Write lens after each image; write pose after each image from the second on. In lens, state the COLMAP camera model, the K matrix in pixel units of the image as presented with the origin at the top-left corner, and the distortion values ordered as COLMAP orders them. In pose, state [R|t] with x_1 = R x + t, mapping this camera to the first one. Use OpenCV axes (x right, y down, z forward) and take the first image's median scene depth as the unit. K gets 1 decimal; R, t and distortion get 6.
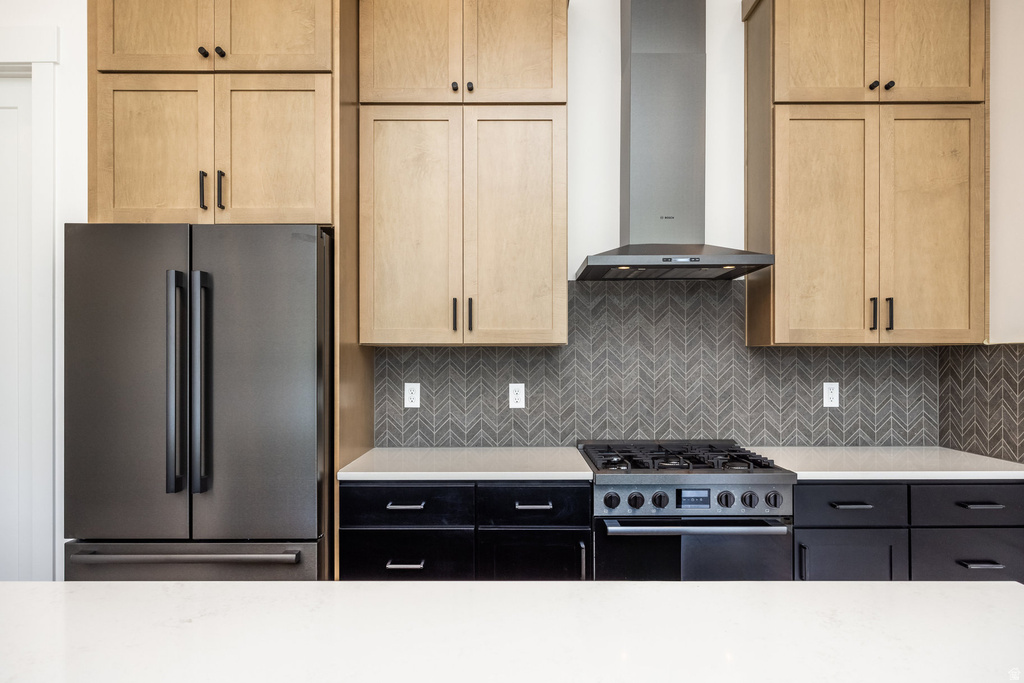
lens RADIAL K [[623.2, 0, 512.8], [0, 623.2, 359.4], [0, 0, 1]] dist [0.005674, 0.000407]
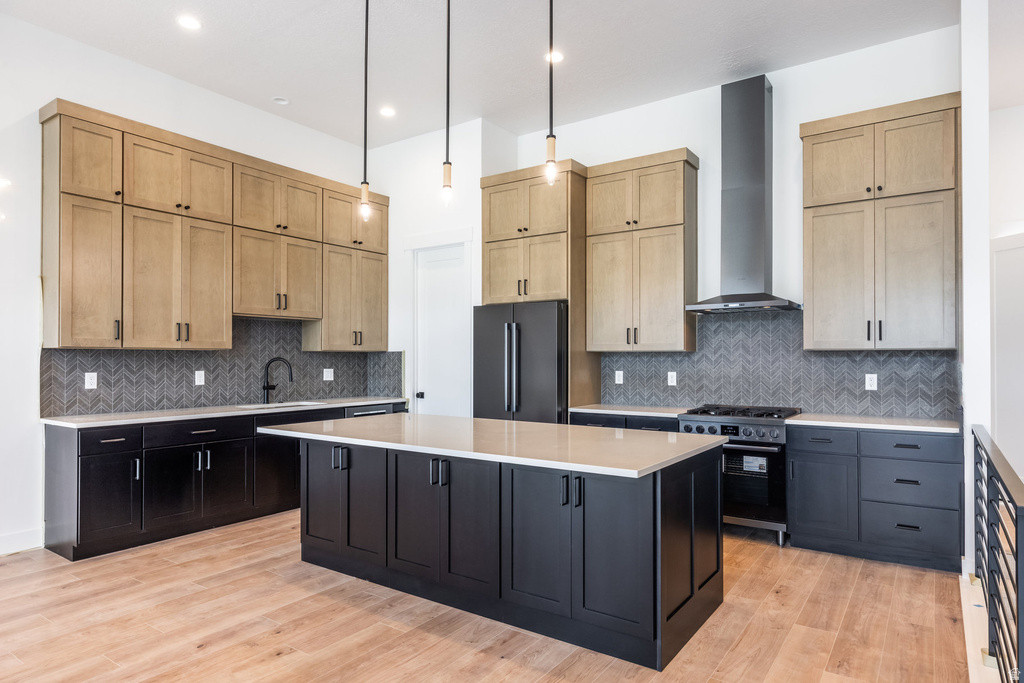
lens RADIAL K [[603.7, 0, 522.4], [0, 603.7, 354.3], [0, 0, 1]] dist [0.003946, 0.003642]
pose [[0.826400, -0.003054, -0.563075, 0.710947], [-0.001063, 0.999975, -0.006983, -0.000039], [0.563082, 0.006369, 0.826377, -0.788286]]
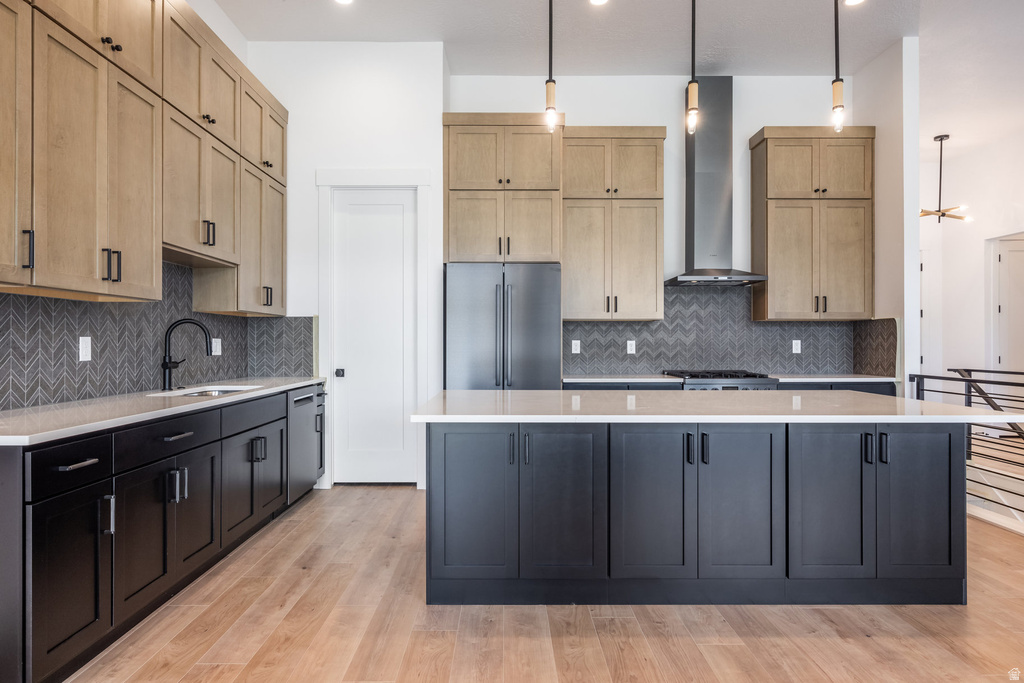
lens RADIAL K [[586.7, 0, 511.2], [0, 586.7, 338.9], [0, 0, 1]] dist [0.002392, 0.000802]
pose [[0.999967, 0.000359, 0.008154, -0.413538], [-0.000310, 0.999982, -0.006020, 0.049368], [-0.008156, 0.006017, 0.999949, -0.864461]]
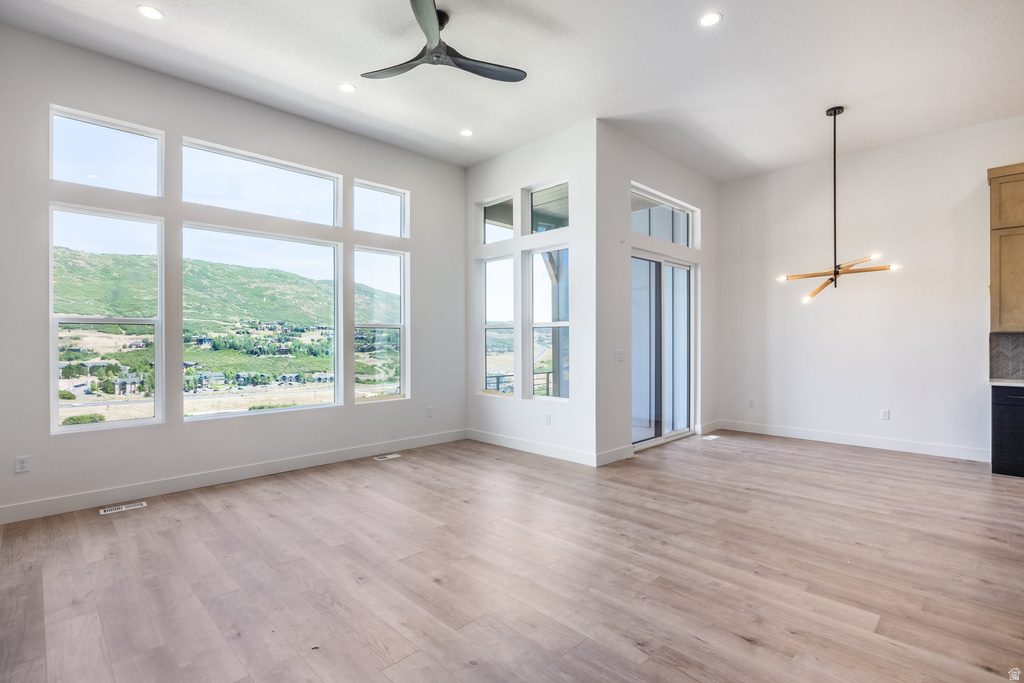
lens RADIAL K [[491.2, 0, 507.7], [0, 491.2, 341.5], [0, 0, 1]] dist [-0.000864, -0.000074]
pose [[-0.711220, 0.002275, -0.702966, 1.500945], [0.002272, 0.999997, 0.000938, 0.002258], [0.702966, -0.000930, -0.711223, -0.167183]]
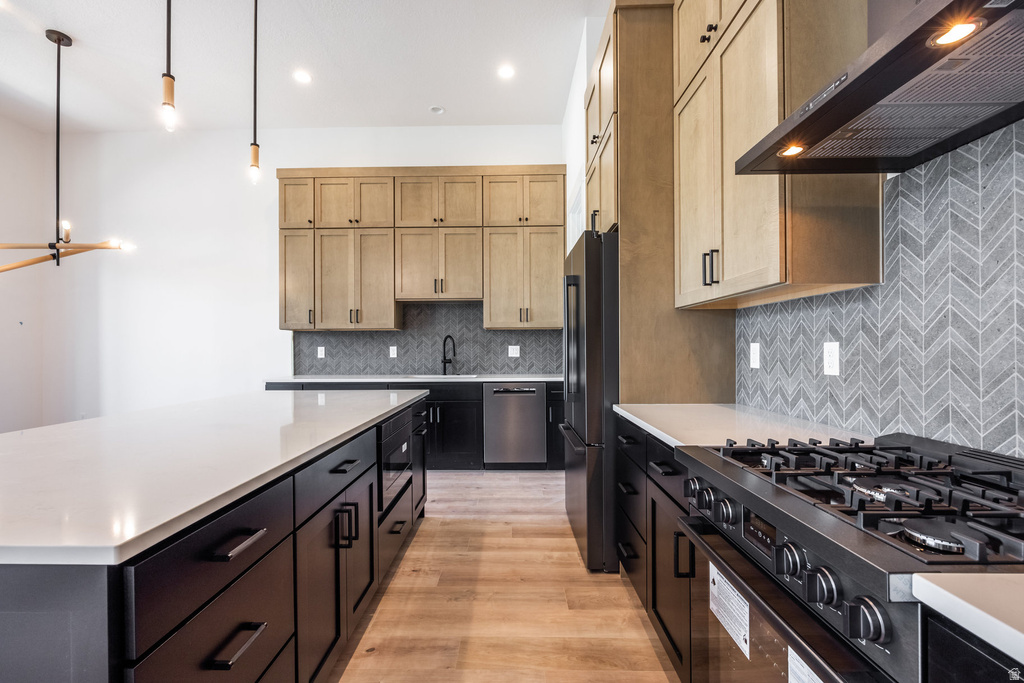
lens RADIAL K [[449.8, 0, 505.4], [0, 449.8, 345.3], [0, 0, 1]] dist [-0.006576, -0.000181]
pose [[-0.025769, -0.006466, -0.999647, 0.612753], [0.005491, 0.999963, -0.006609, 0.048686], [0.999653, -0.005659, -0.025733, 0.691139]]
